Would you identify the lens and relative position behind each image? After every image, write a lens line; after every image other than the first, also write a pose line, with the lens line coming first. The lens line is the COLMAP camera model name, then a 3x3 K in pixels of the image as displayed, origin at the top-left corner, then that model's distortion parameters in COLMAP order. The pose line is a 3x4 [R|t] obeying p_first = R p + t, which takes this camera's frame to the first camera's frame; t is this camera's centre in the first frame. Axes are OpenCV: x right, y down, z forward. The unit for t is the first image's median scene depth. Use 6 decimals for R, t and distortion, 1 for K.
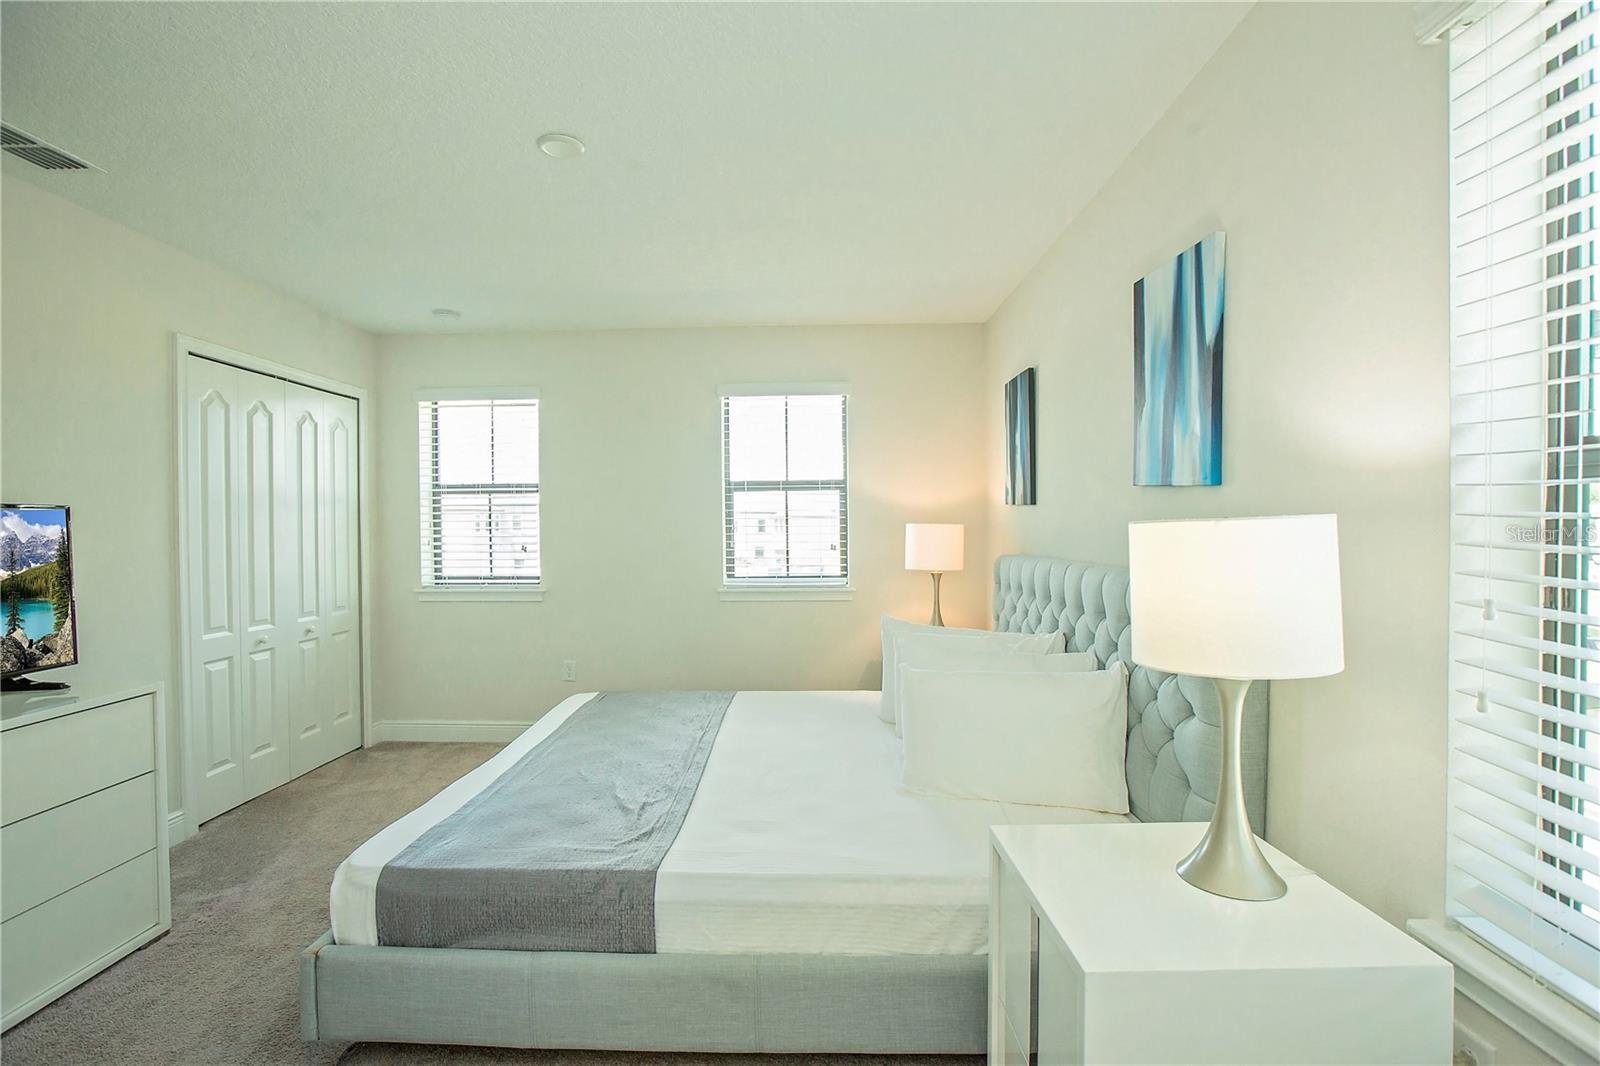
lens RADIAL K [[1237.2, 0, 798.6], [0, 1237.2, 577.6], [0, 0, 1]] dist [0.000344, 0.000840]
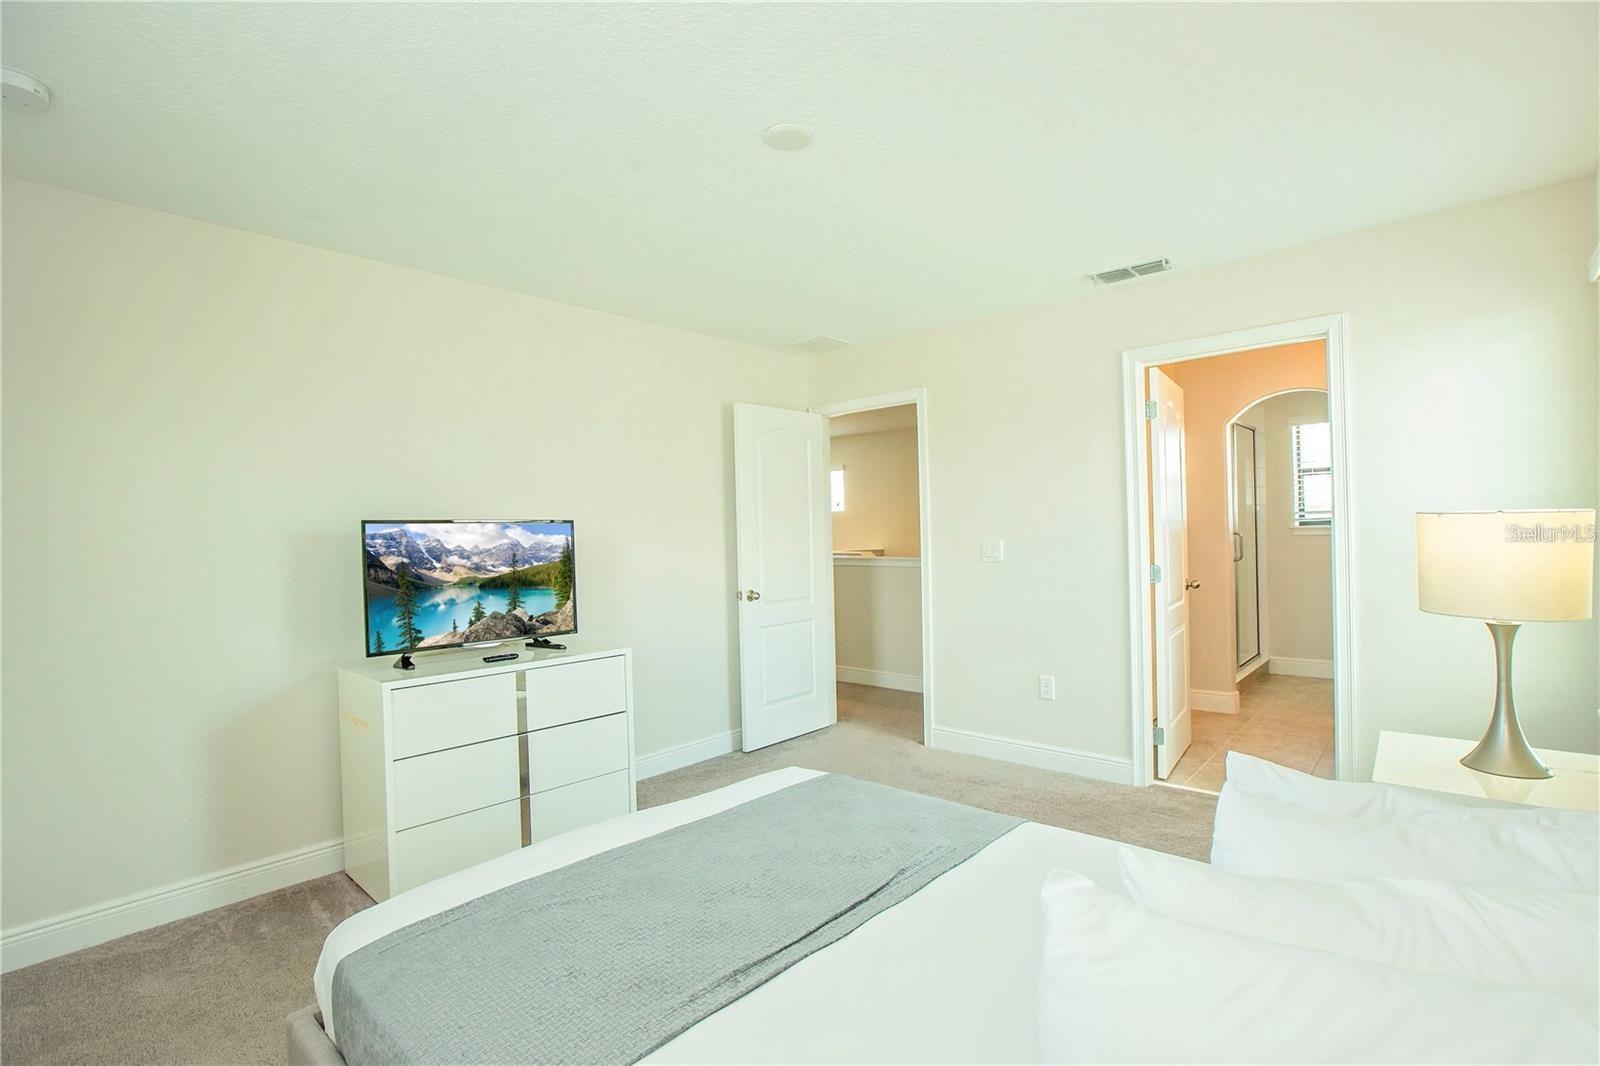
lens RADIAL K [[748.9, 0, 793.0], [0, 748.9, 564.3], [0, 0, 1]] dist [-0.002301, -0.000010]
pose [[0.763127, 0.010174, -0.646169, 0.168613], [-0.013481, 0.999909, -0.000177, -0.012729], [0.646108, 0.008846, 0.763195, 0.525445]]
